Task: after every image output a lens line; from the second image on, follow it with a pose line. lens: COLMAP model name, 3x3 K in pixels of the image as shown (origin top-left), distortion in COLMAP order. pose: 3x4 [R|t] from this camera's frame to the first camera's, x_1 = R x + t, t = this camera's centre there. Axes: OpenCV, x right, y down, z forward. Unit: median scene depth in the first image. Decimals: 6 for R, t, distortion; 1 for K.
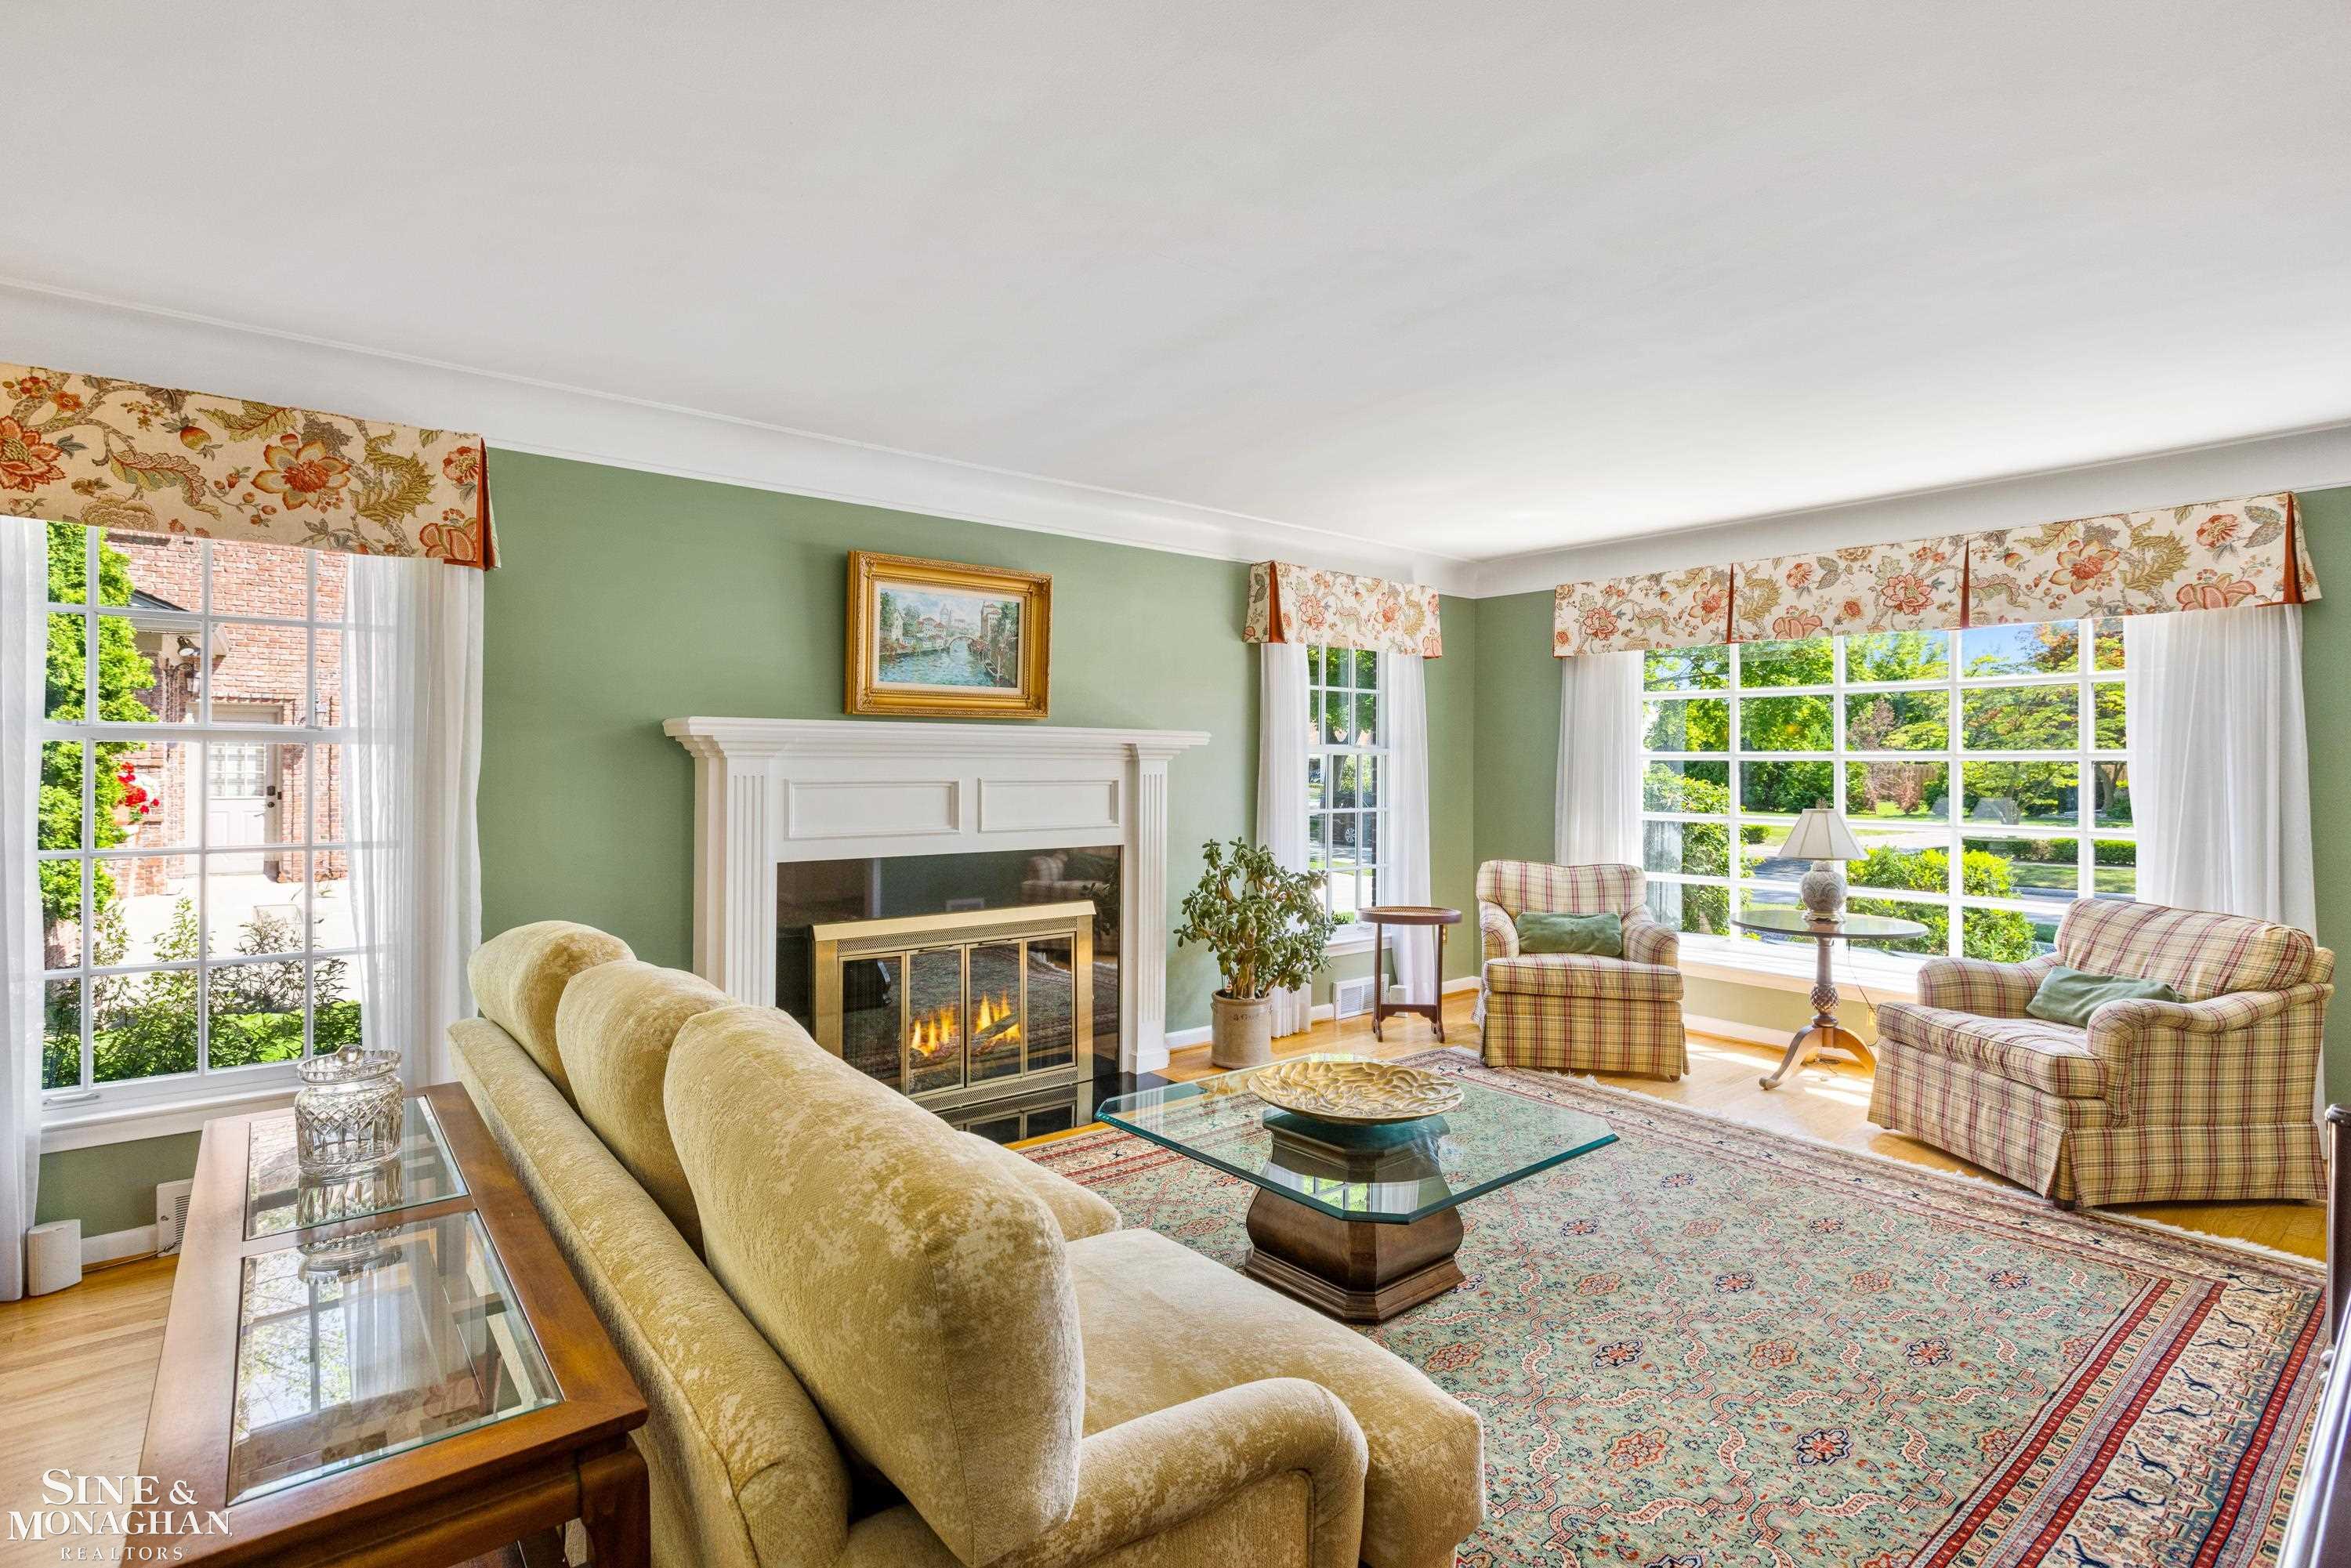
lens RADIAL K [[1121.8, 0, 1143.5], [0, 1121.8, 767.9], [0, 0, 1]] dist [-0.003337, -0.001313]
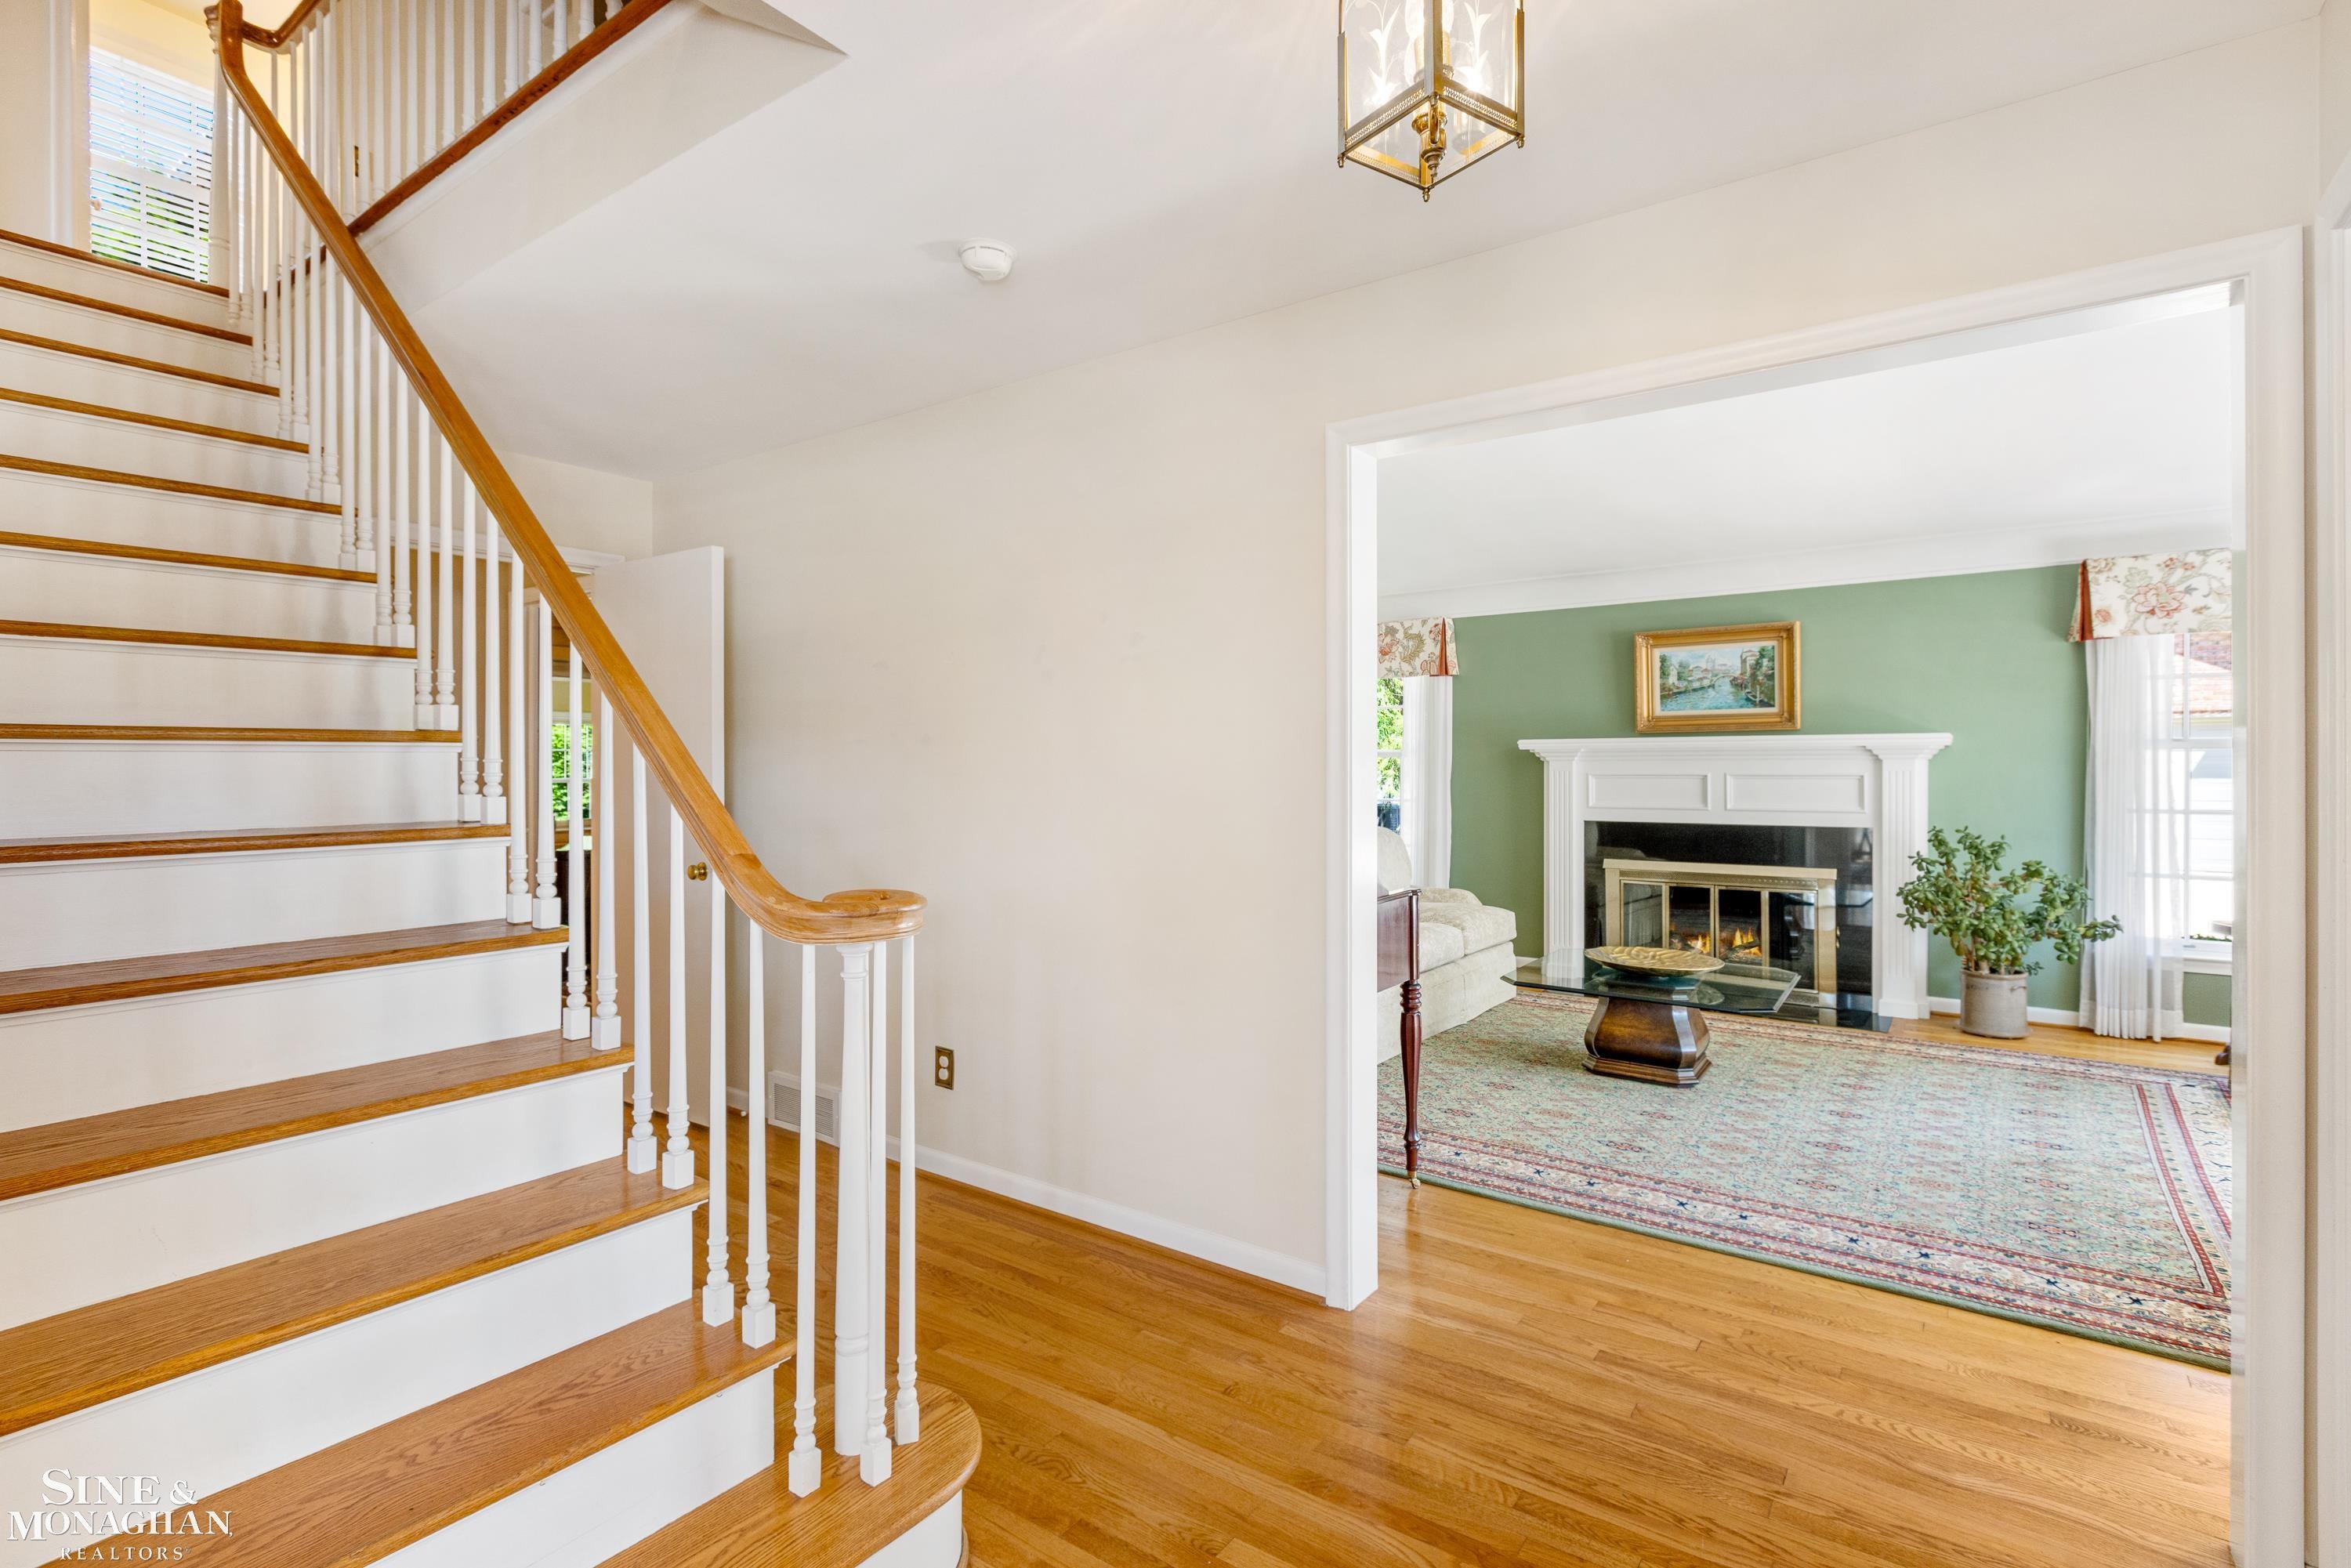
lens RADIAL K [[1121.8, 0, 1143.5], [0, 1121.8, 767.9], [0, 0, 1]] dist [-0.003337, -0.001313]
pose [[0.257160, 0.002455, -0.966366, 1.107073], [0.011819, 0.999914, 0.005686, -0.015248], [0.966297, -0.012884, 0.257109, -0.110170]]
